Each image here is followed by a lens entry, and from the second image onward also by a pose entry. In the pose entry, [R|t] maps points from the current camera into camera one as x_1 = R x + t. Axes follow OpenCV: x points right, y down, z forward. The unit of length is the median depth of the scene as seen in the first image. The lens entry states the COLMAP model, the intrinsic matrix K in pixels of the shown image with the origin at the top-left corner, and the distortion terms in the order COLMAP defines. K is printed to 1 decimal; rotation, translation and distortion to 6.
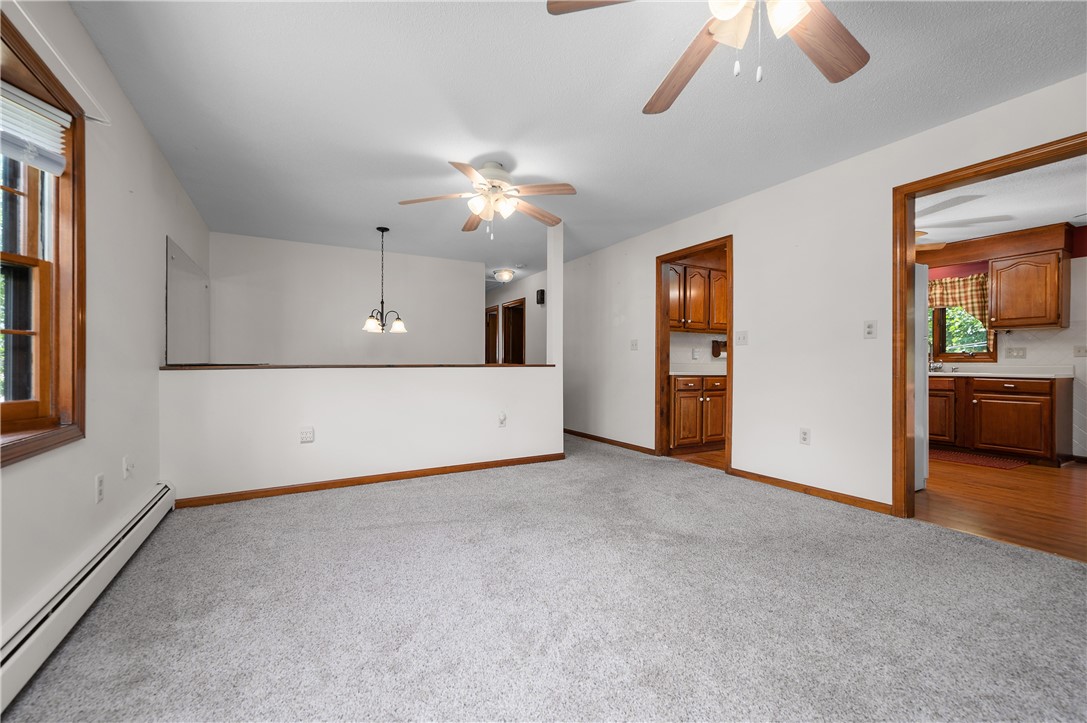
lens RADIAL K [[450.4, 0, 547.0], [0, 450.4, 361.7], [0, 0, 1]] dist [0.000489, 0.000701]
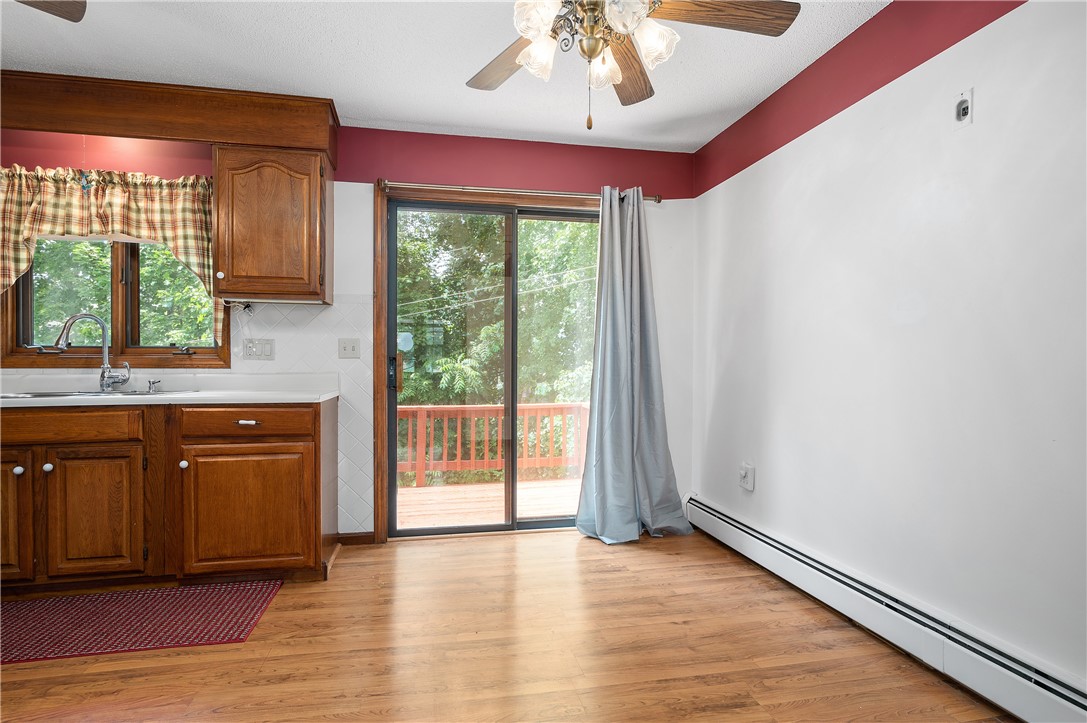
lens RADIAL K [[573.6, 0, 535.0], [0, 573.6, 369.2], [0, 0, 1]] dist [-0.002203, -0.001532]
pose [[0.314884, -0.017062, 0.948977, 0.503411], [-0.004968, 0.999795, 0.019624, -0.010607], [-0.949117, -0.010894, 0.314735, 0.481646]]
